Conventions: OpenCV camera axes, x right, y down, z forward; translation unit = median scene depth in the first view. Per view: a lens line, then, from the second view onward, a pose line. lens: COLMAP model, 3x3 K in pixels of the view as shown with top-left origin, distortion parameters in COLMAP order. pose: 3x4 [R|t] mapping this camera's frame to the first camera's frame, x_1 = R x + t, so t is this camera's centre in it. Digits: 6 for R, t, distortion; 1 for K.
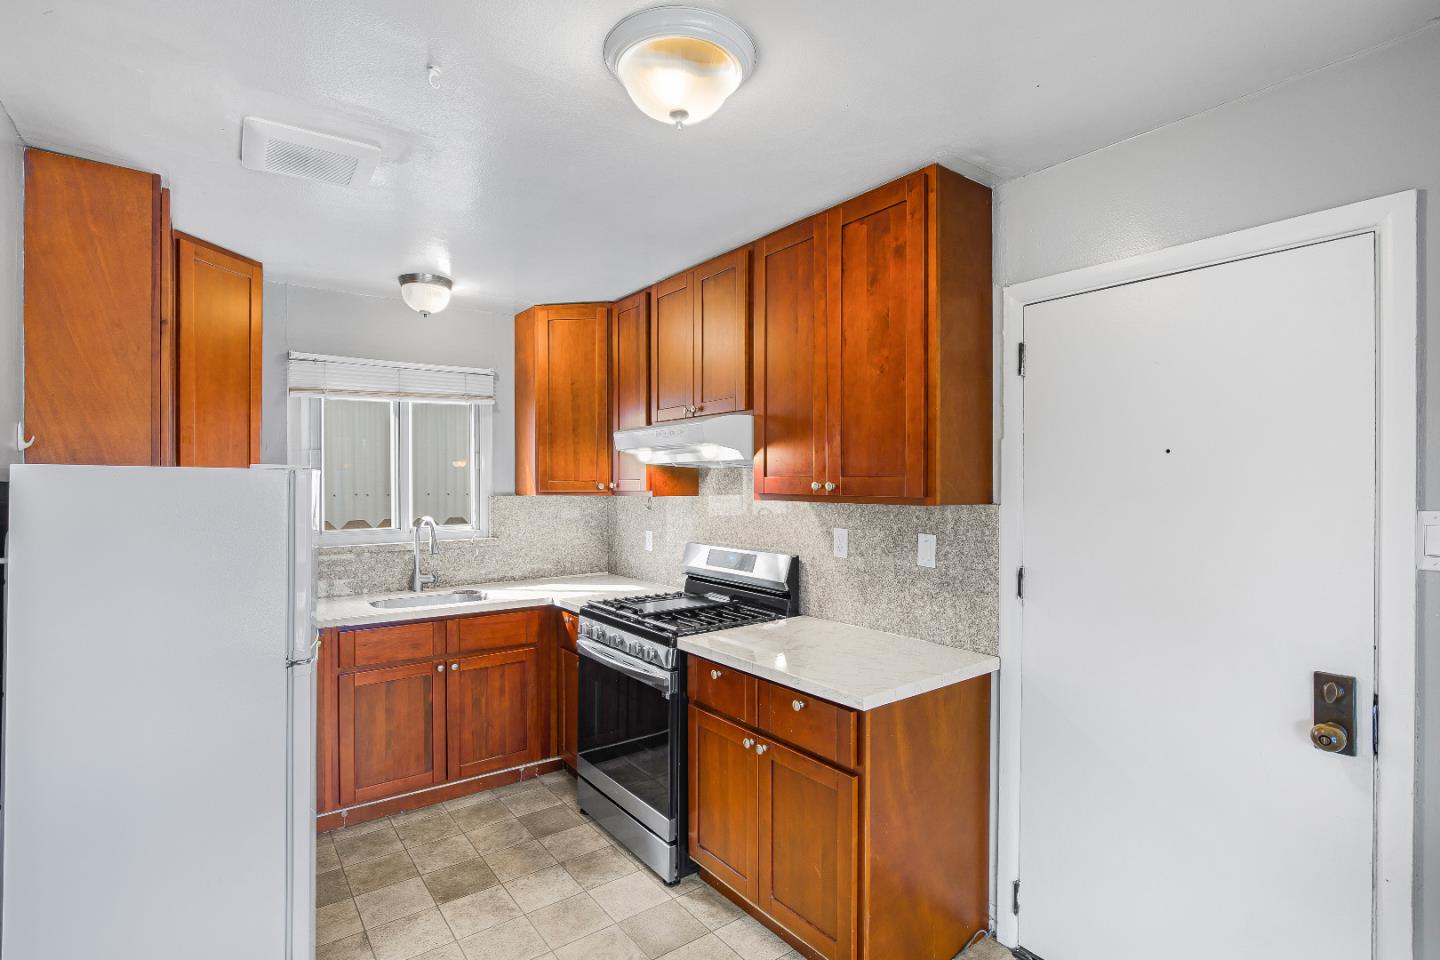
lens RADIAL K [[692.9, 0, 722.2], [0, 692.9, 487.7], [0, 0, 1]] dist [-0.026728, 0.001388]
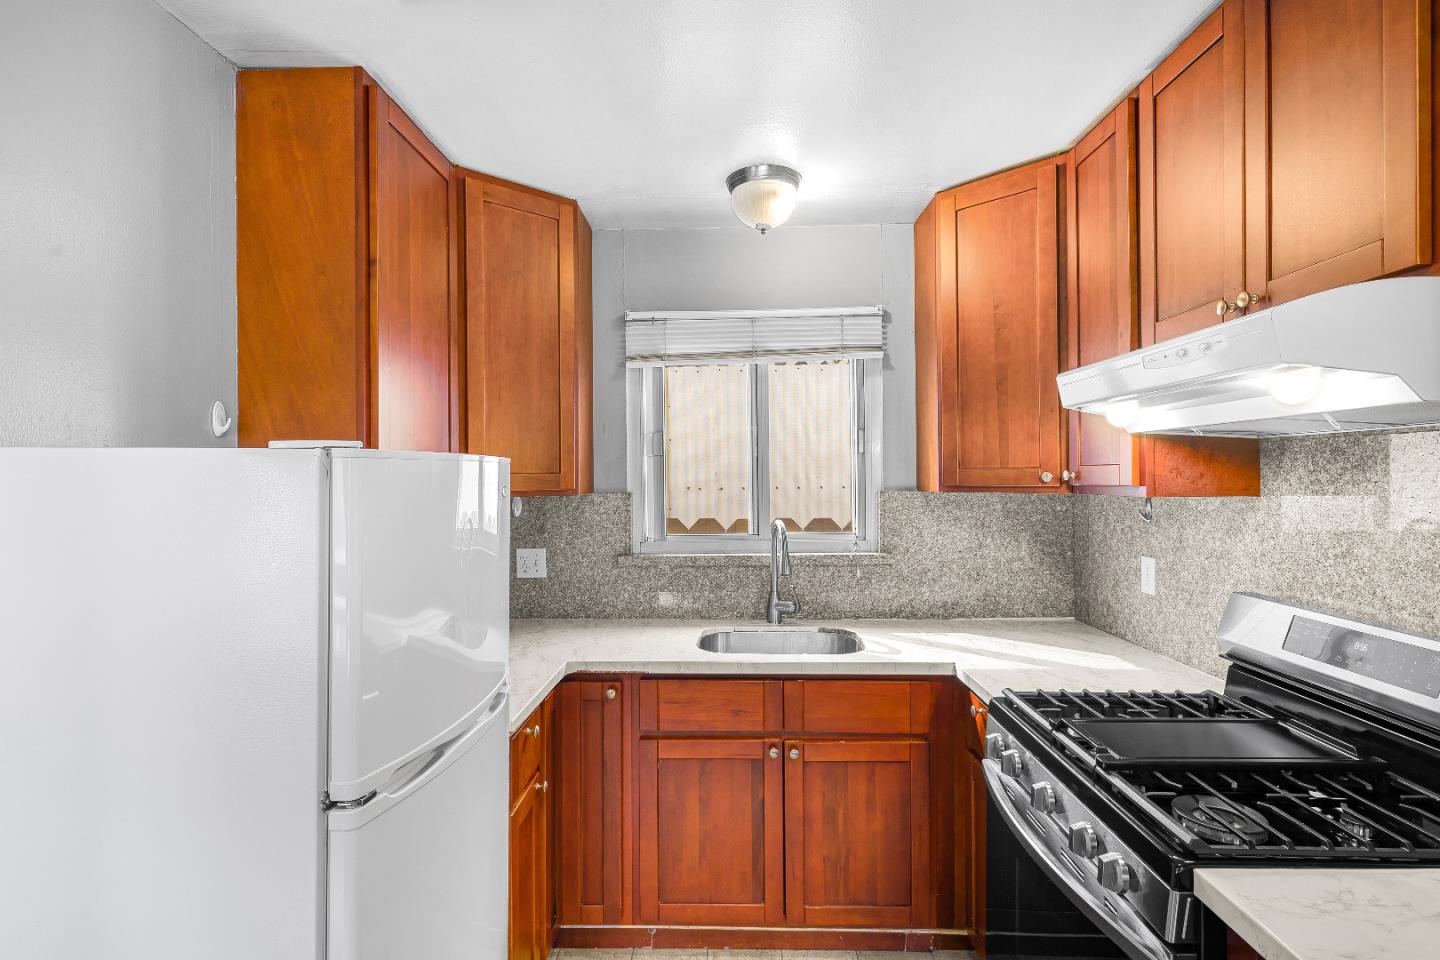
lens RADIAL K [[721.9, 0, 713.1], [0, 721.9, 473.7], [0, 0, 1]] dist [-0.001577, 0.000604]
pose [[0.777237, -0.005956, -0.629180, -0.014628], [0.001729, 0.999972, -0.007331, -0.001132], [0.629206, 0.004610, 0.777225, 0.394121]]
